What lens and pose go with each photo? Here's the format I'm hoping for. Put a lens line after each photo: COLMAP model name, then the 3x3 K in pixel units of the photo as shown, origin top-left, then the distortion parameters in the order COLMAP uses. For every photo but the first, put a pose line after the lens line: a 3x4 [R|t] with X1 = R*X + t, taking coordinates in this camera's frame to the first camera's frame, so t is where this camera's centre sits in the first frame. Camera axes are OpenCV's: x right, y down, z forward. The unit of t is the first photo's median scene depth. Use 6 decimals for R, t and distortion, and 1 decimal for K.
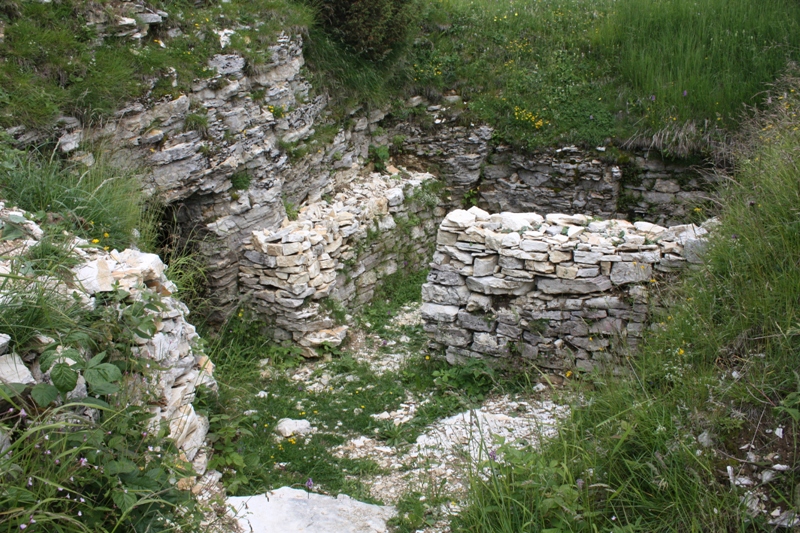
lens RADIAL K [[656.3, 0, 400.0], [0, 656.3, 266.5], [0, 0, 1]] dist [-0.174145, 0.146971]
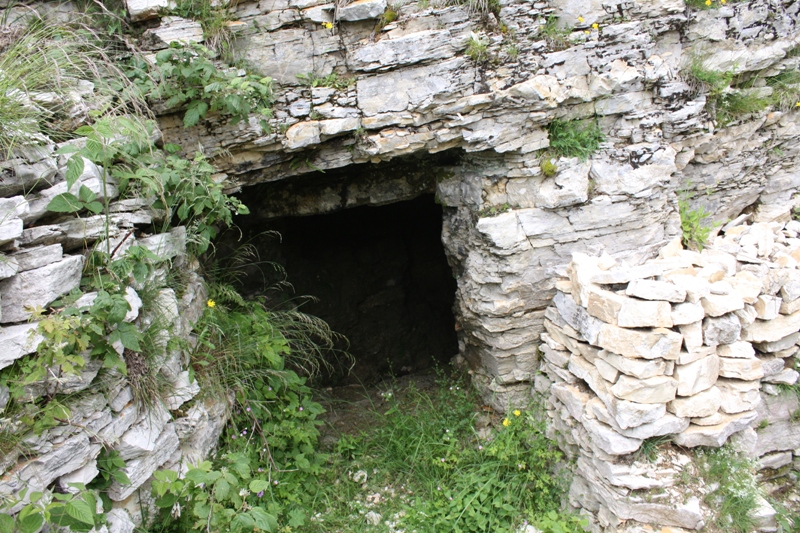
lens RADIAL K [[656.3, 0, 400.0], [0, 656.3, 266.5], [0, 0, 1]] dist [-0.174145, 0.146971]
pose [[0.702215, 0.209786, -0.680356, -0.007303], [-0.215523, 0.973403, 0.077699, -0.053670], [0.678561, 0.092071, 0.728751, 0.598312]]
